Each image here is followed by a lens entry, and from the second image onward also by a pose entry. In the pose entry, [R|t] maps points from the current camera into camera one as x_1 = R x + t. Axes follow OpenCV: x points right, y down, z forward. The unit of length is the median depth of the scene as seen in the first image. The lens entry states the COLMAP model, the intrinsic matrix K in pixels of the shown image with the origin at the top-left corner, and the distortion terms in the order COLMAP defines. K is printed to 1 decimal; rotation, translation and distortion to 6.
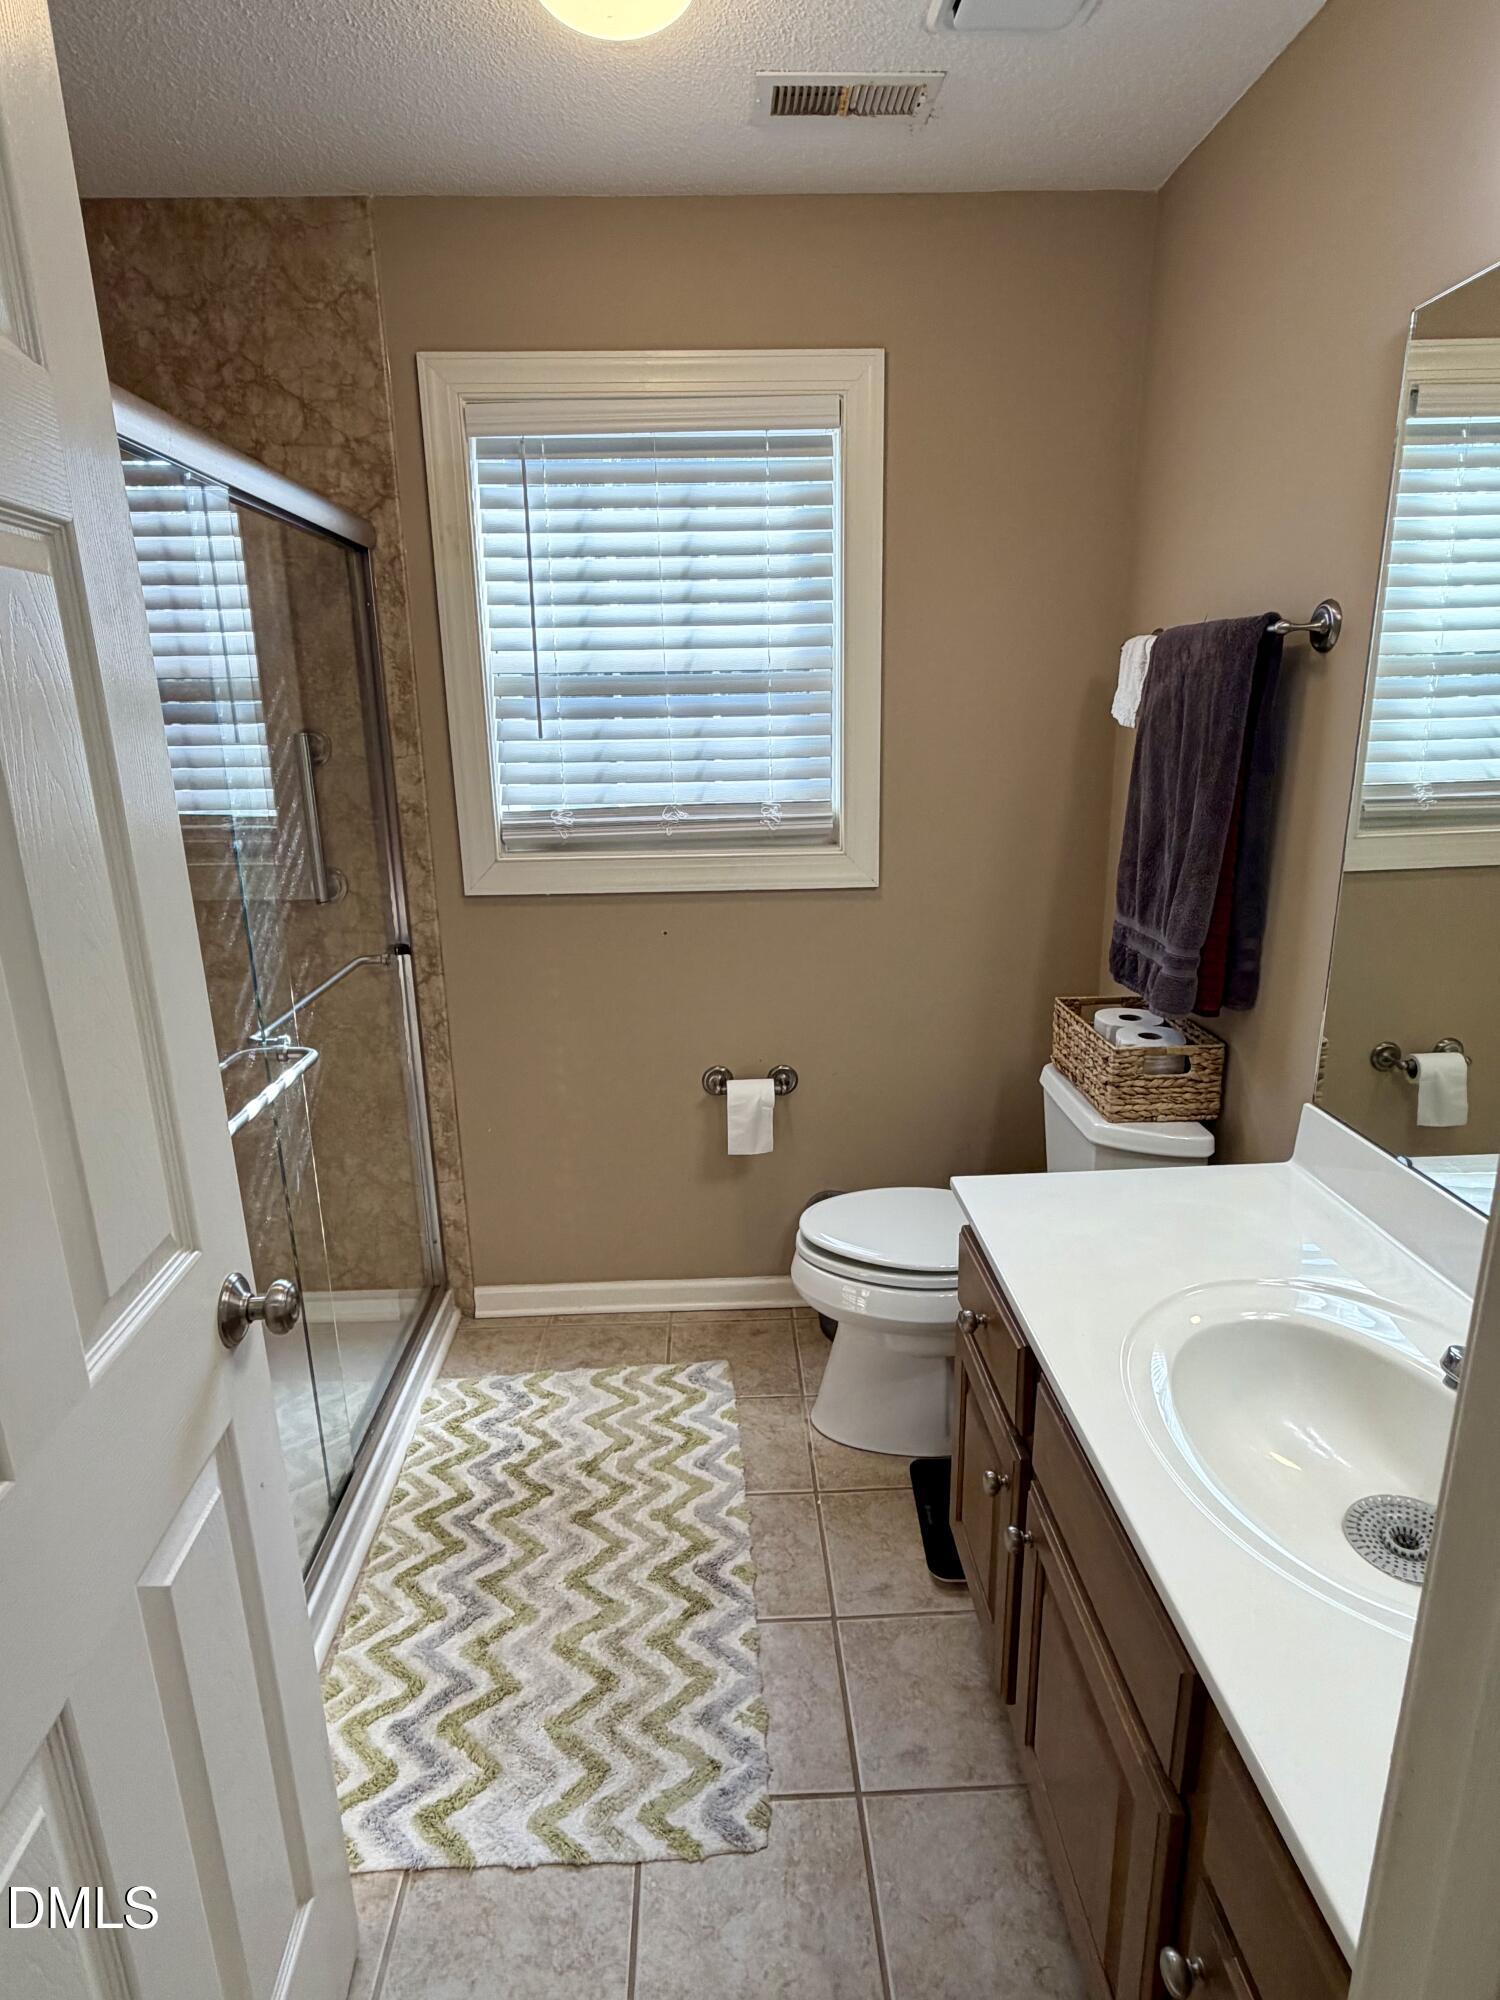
lens RADIAL K [[1057.7, 0, 753.6], [0, 1057.7, 1005.6], [0, 0, 1]] dist [-0.005607, -0.001681]
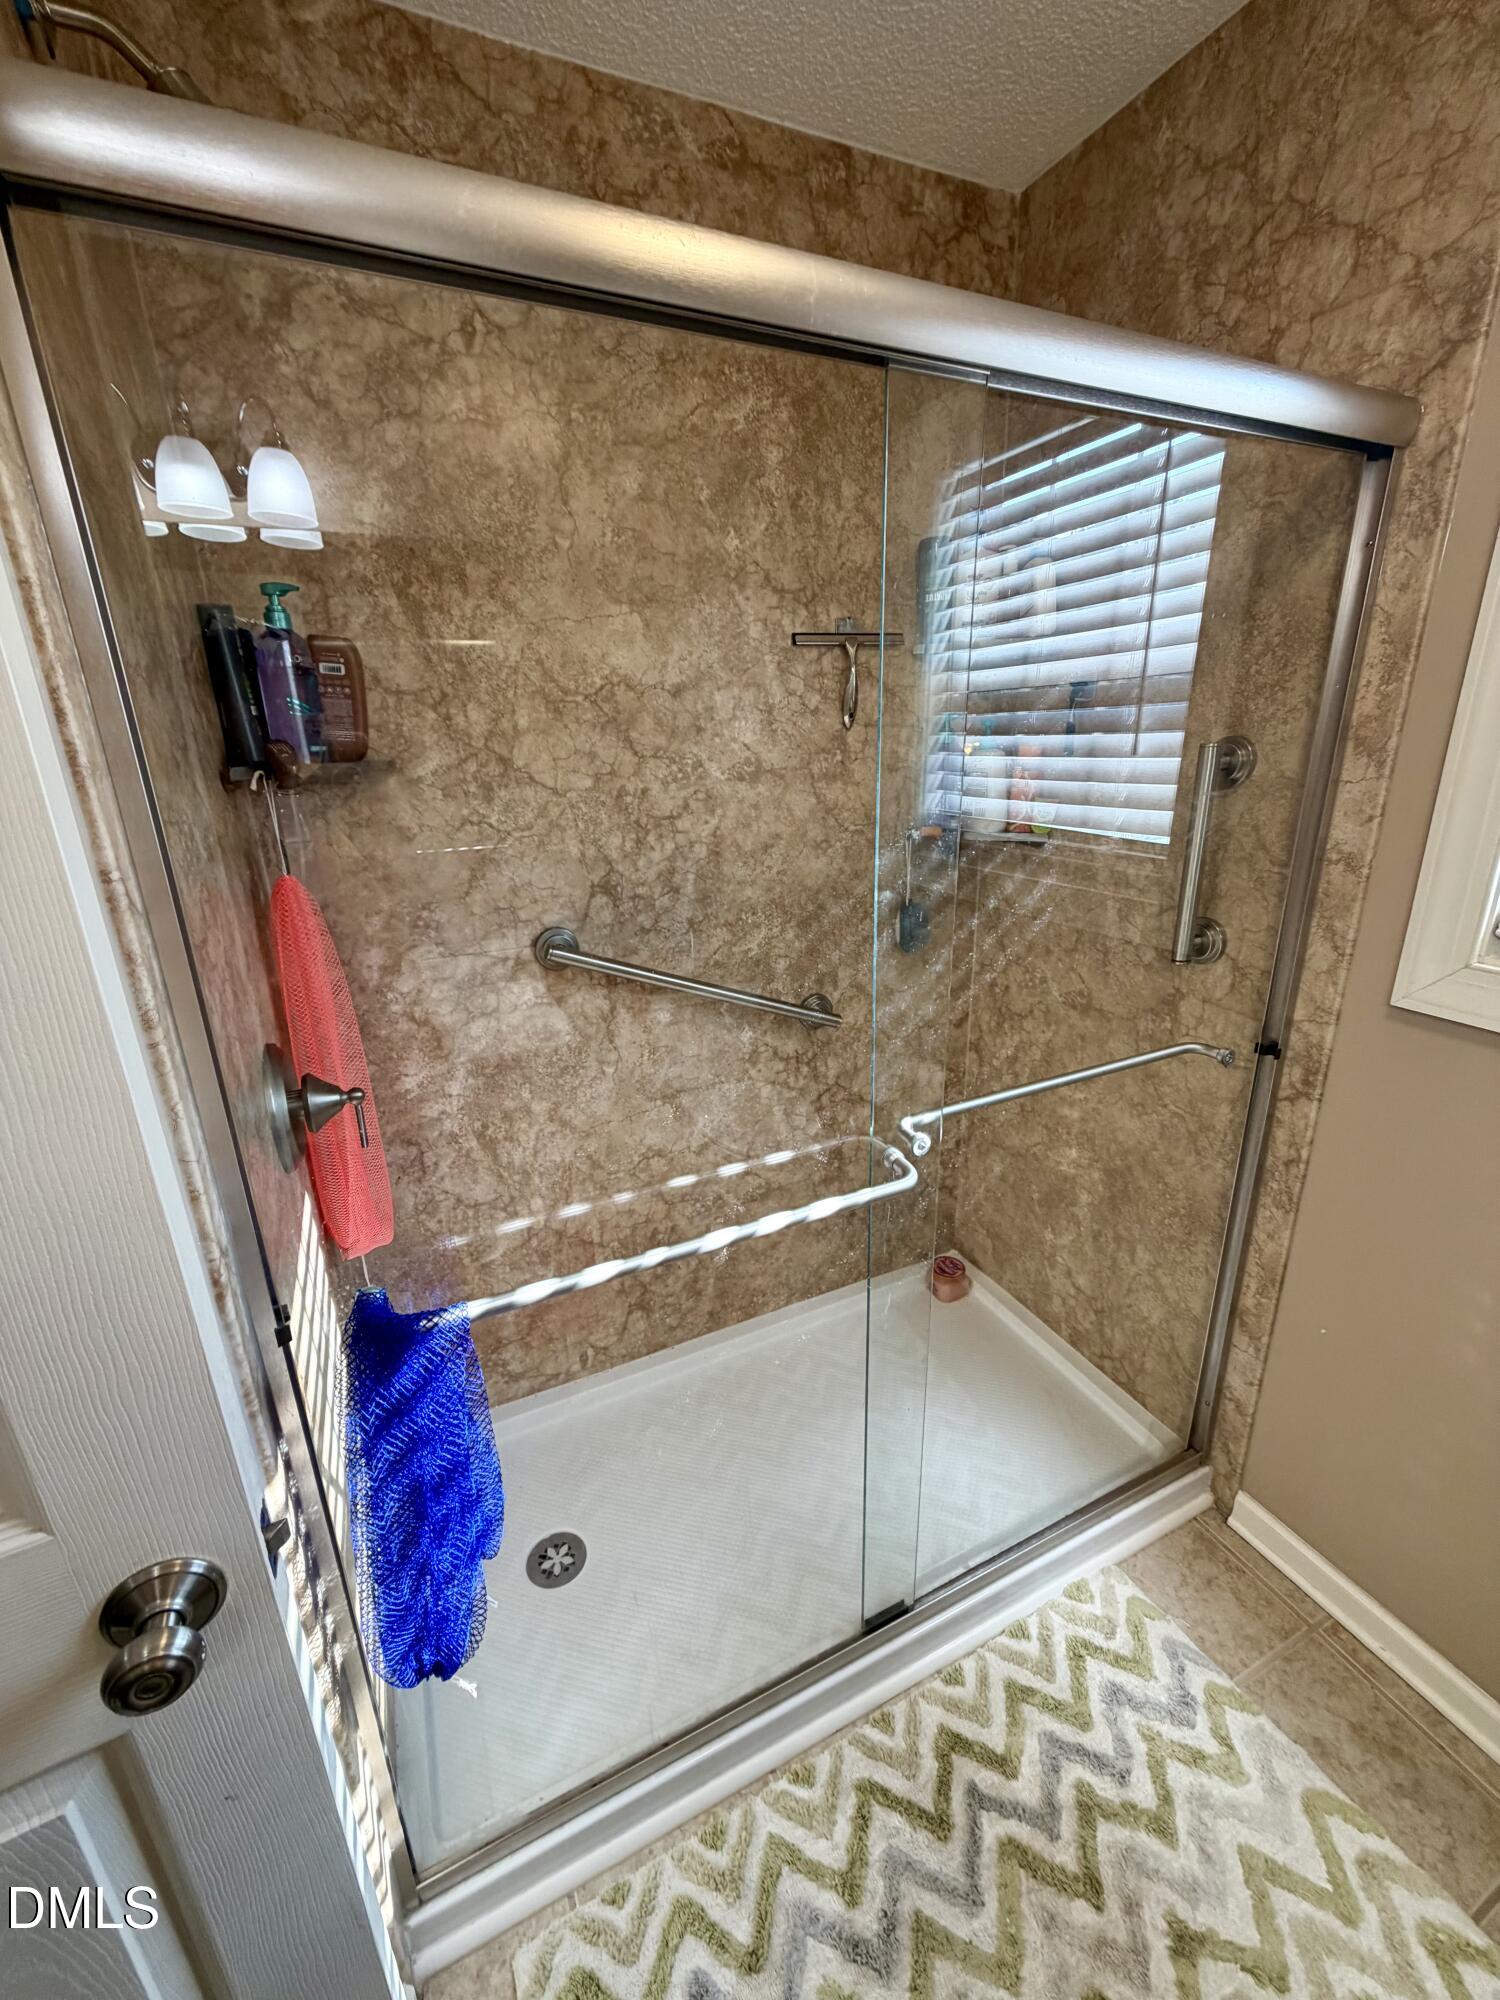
lens RADIAL K [[797.3, 0, 741.1], [0, 797.3, 994.9], [0, 0, 1]] dist [0.001319, -0.000206]
pose [[0.381170, 0.288728, -0.878263, -0.001285], [-0.227373, 0.950080, 0.213657, -0.136063], [0.896109, 0.118253, 0.427791, 0.487121]]
